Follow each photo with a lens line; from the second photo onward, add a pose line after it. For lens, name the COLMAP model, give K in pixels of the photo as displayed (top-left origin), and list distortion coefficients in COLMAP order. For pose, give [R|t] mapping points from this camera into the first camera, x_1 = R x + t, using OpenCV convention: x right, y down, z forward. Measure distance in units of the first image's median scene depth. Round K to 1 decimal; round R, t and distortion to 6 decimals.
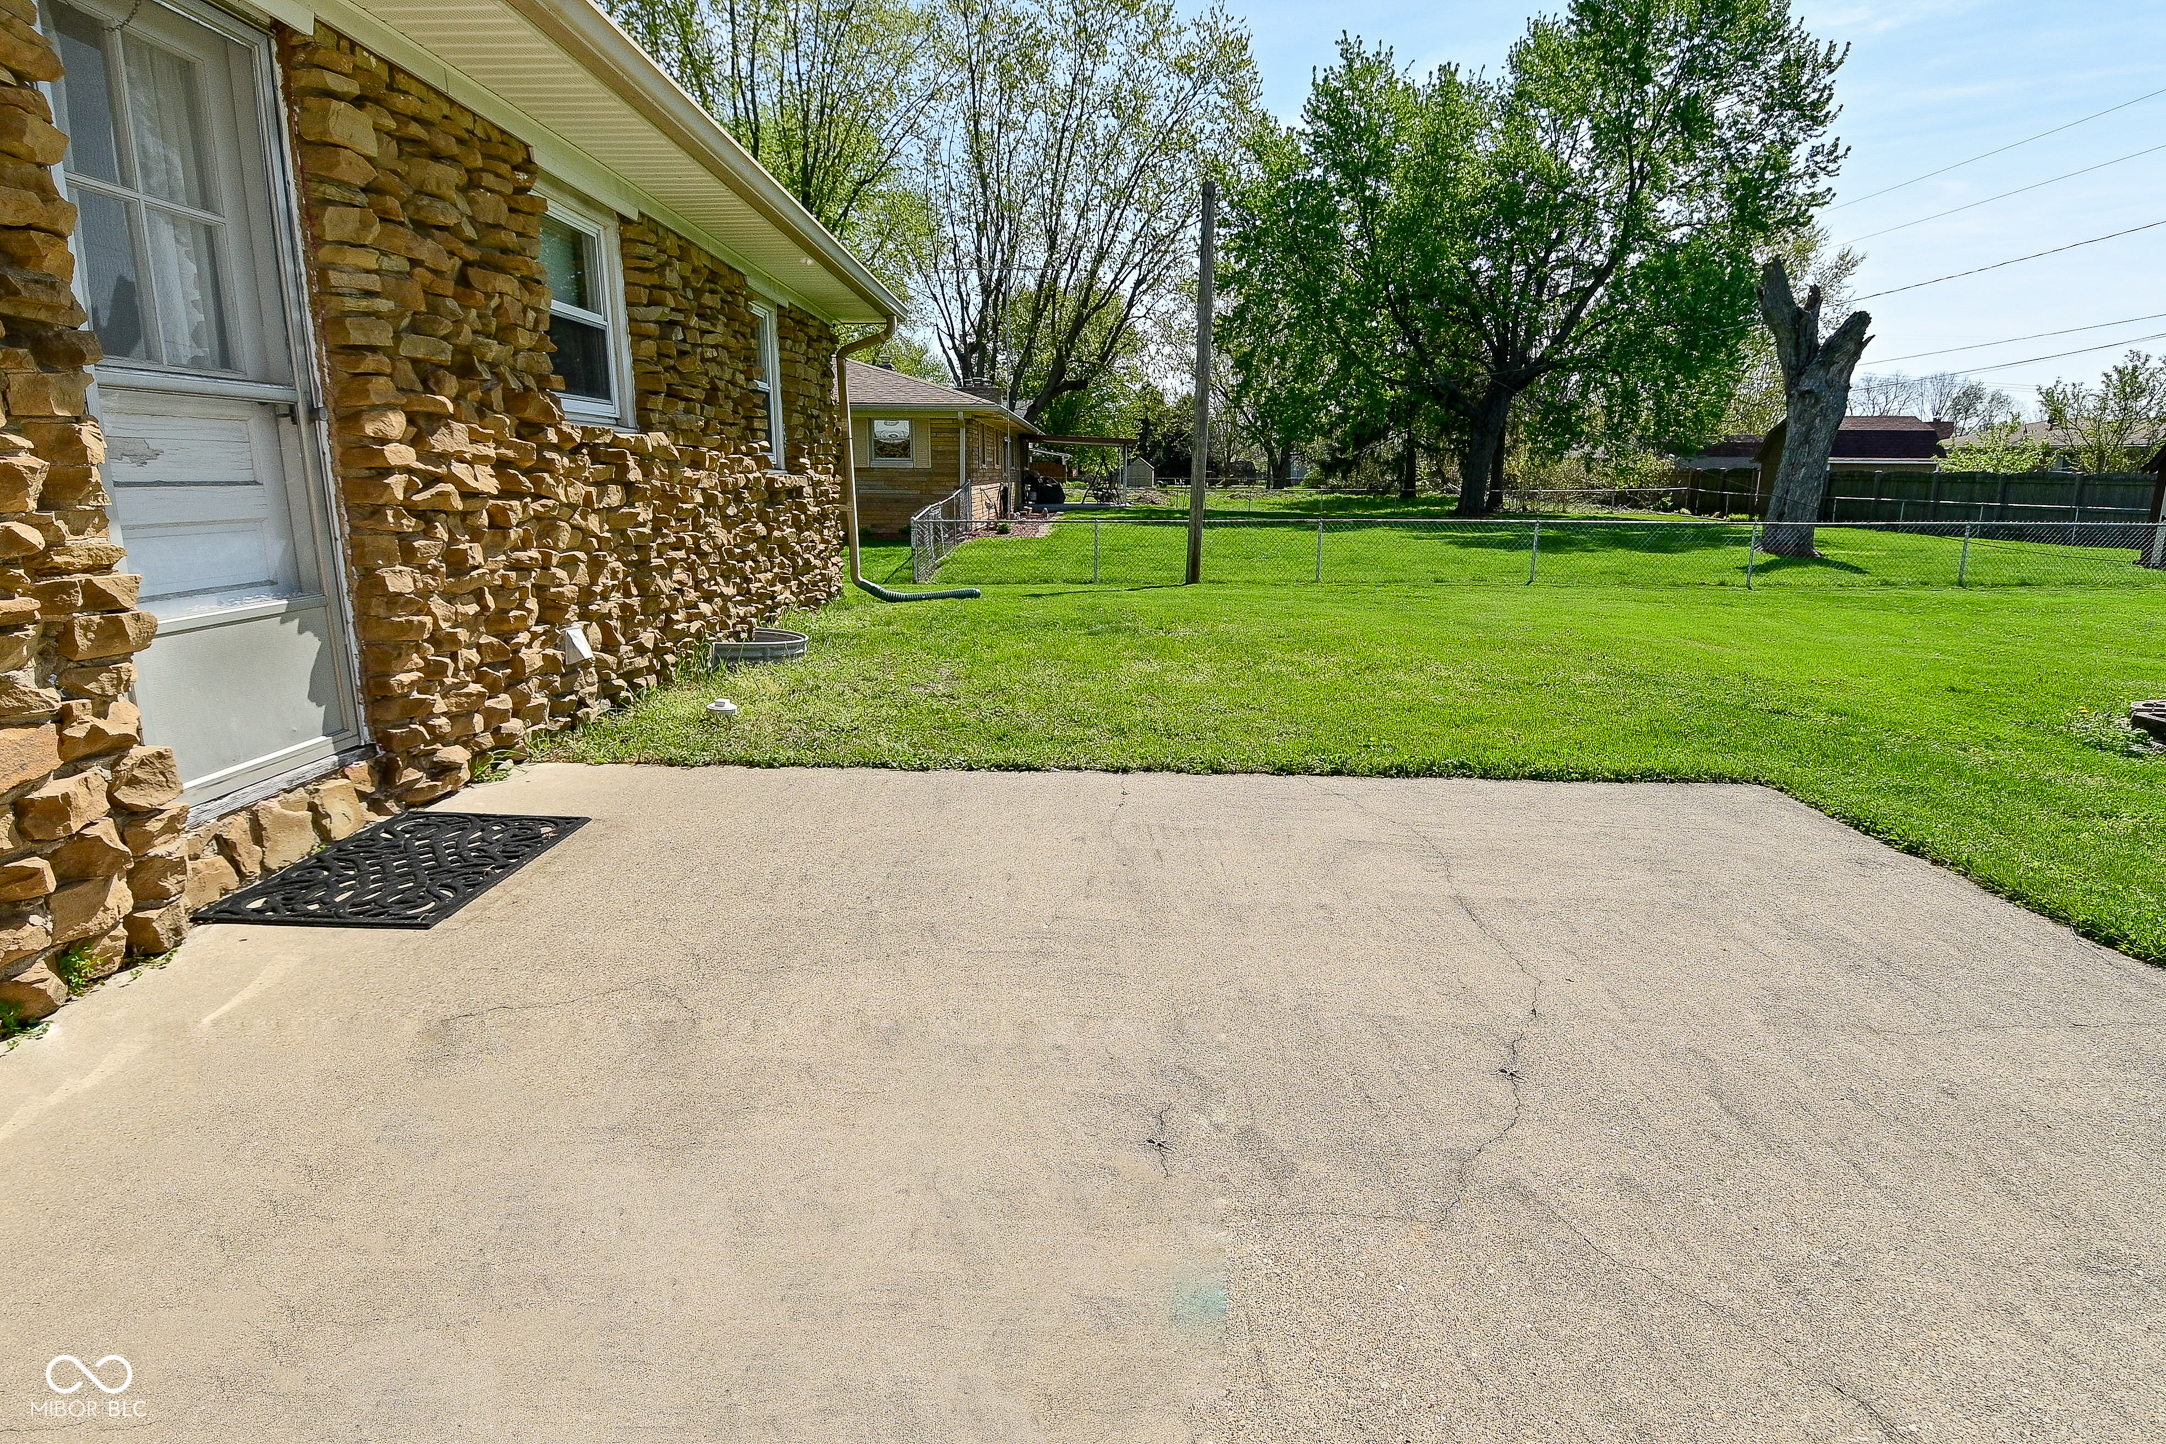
lens RADIAL K [[1136.3, 0, 1084.1], [0, 1136.3, 712.4], [0, 0, 1]] dist [0.023220, -0.033490]
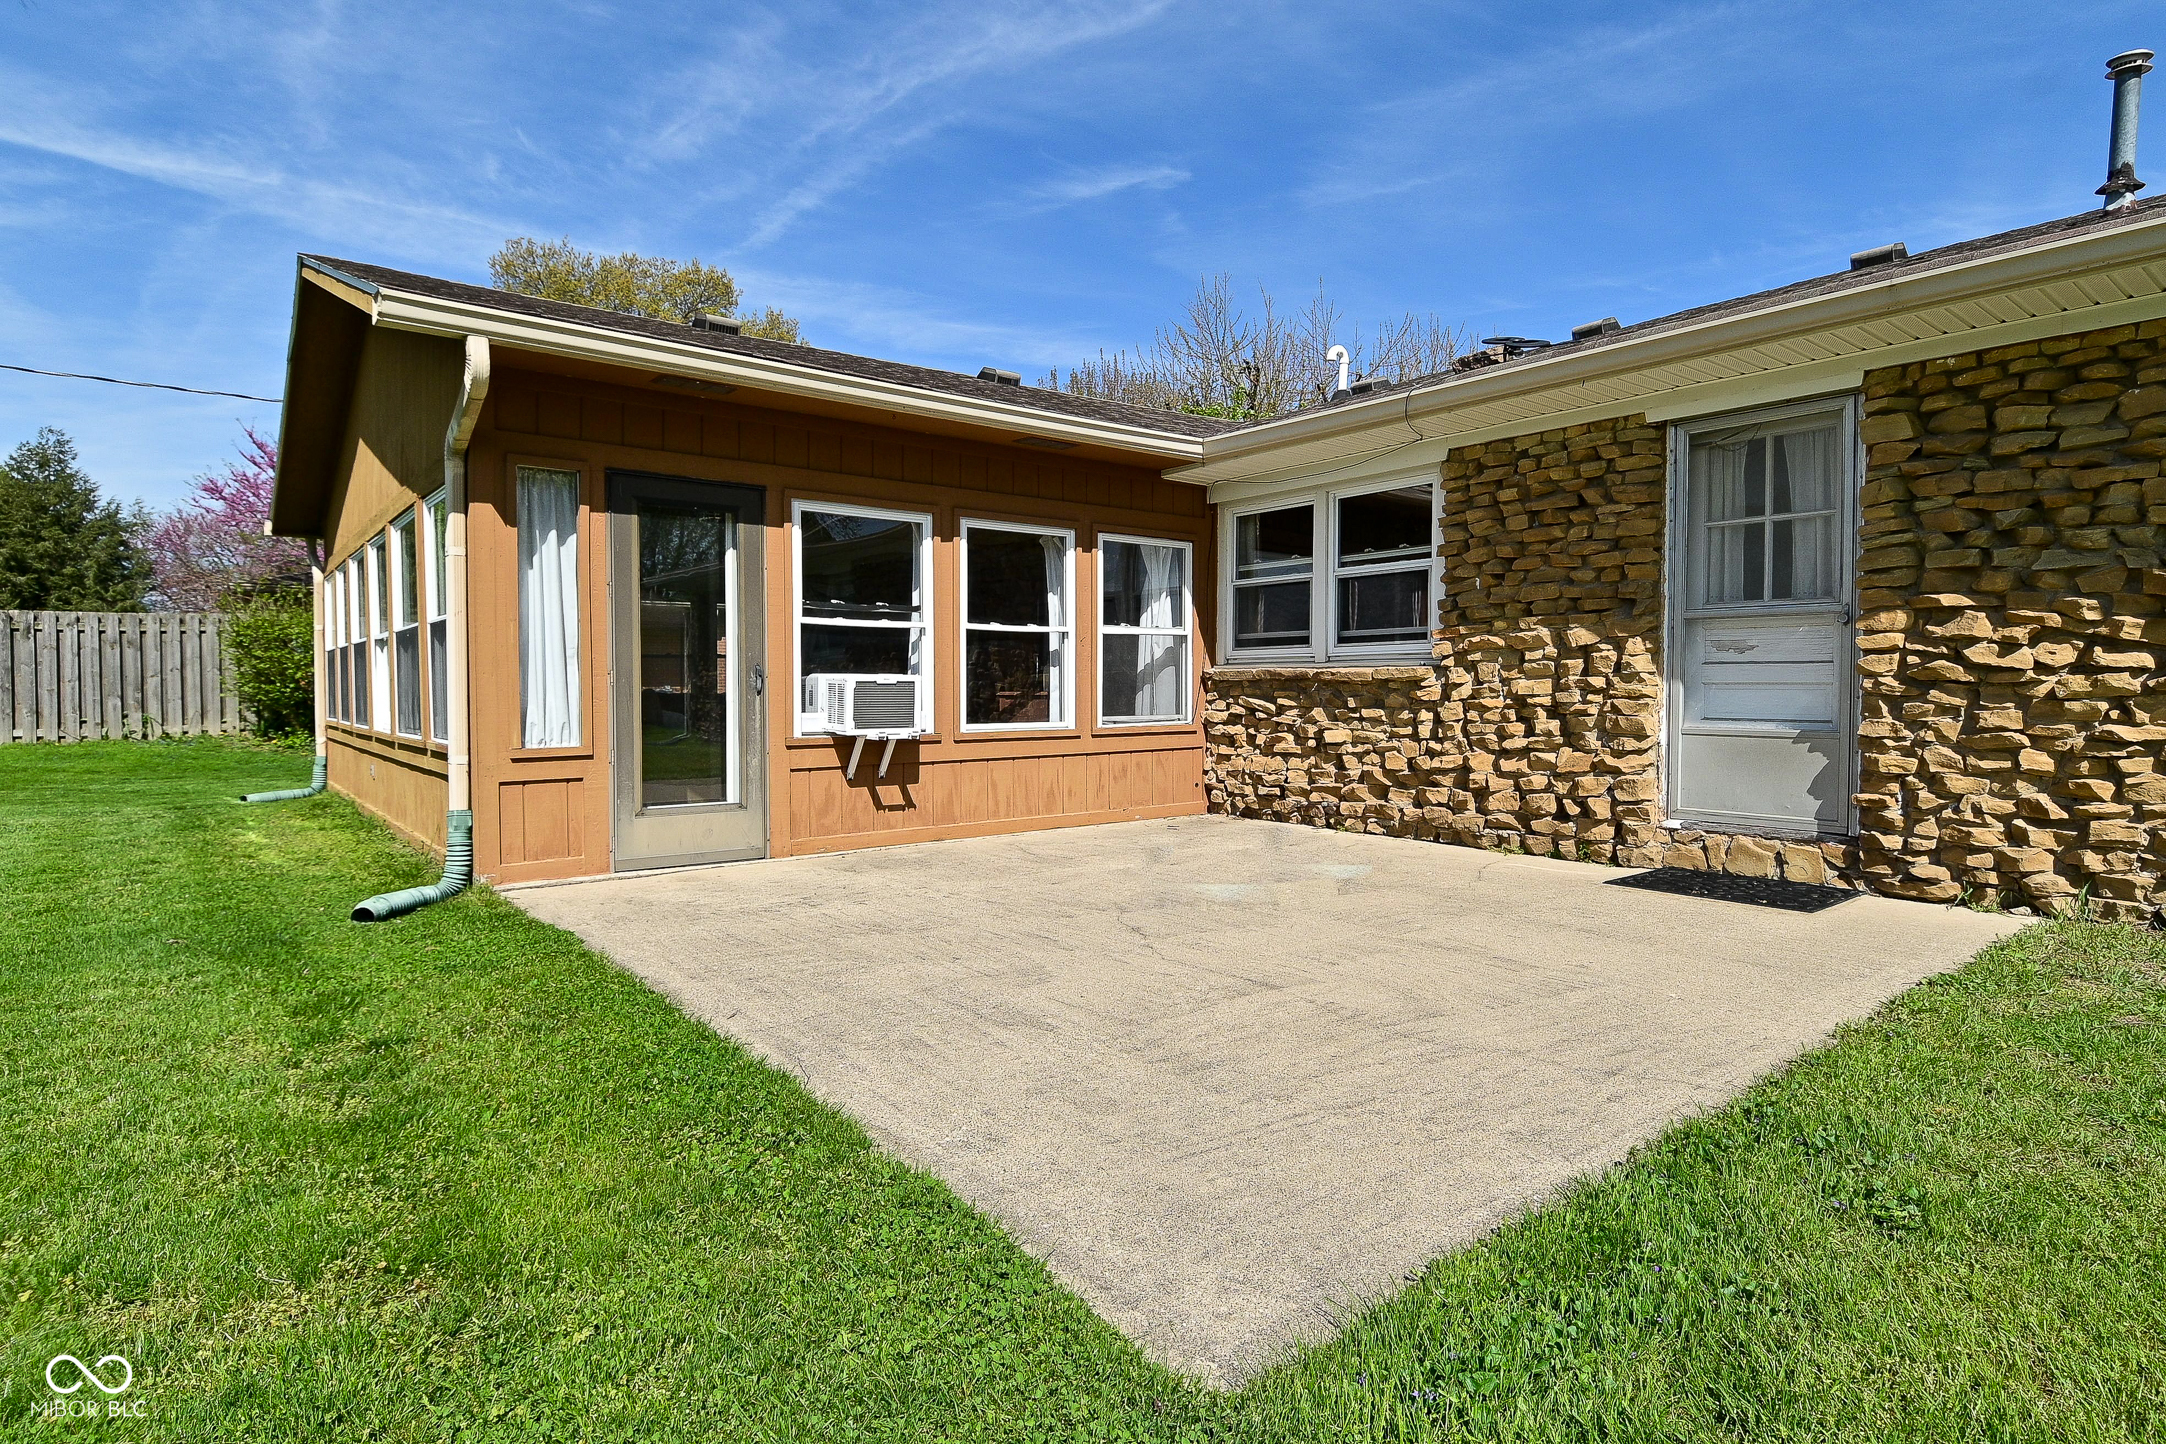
lens RADIAL K [[1141.0, 0, 1080.8], [0, 1141.0, 709.6], [0, 0, 1]] dist [0.019840, -0.029973]
pose [[-0.788354, 0.010574, -0.615132, 0.119390], [-0.126967, 0.975532, 0.179490, -0.030347], [0.601978, 0.219603, -0.767722, 0.169168]]
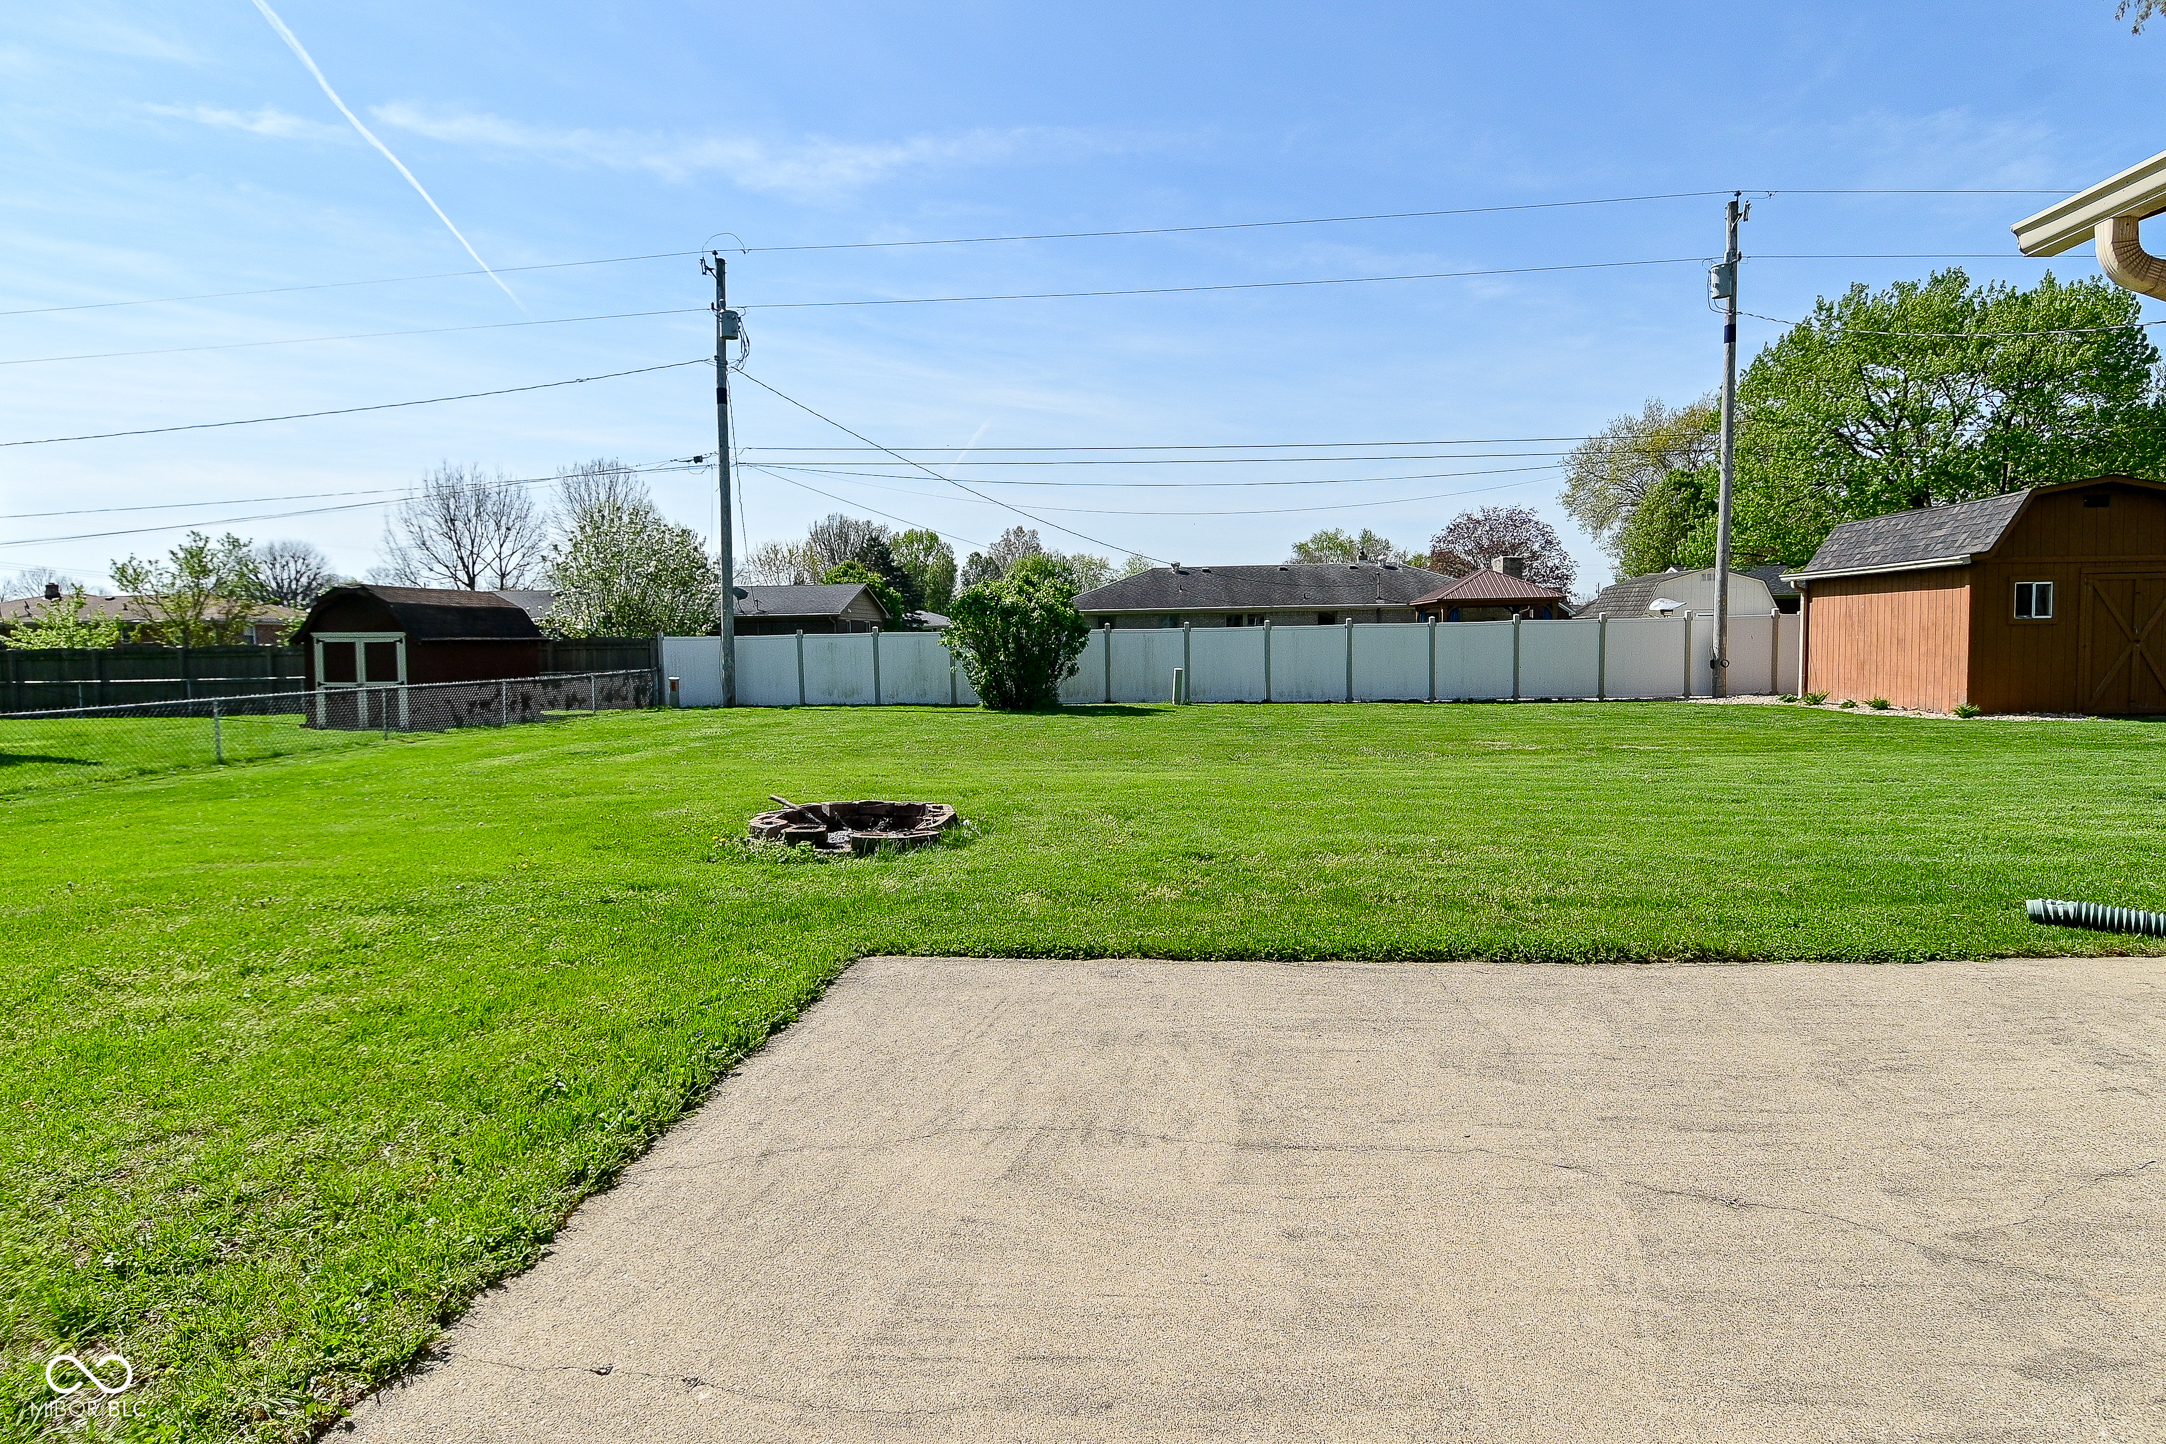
lens RADIAL K [[1136.3, 0, 1084.1], [0, 1136.3, 712.4], [0, 0, 1]] dist [0.023220, -0.033490]
pose [[0.104478, -0.069531, 0.992094, -0.046402], [0.218895, 0.974698, 0.045260, -0.019825], [-0.970139, 0.212436, 0.117055, 0.092591]]
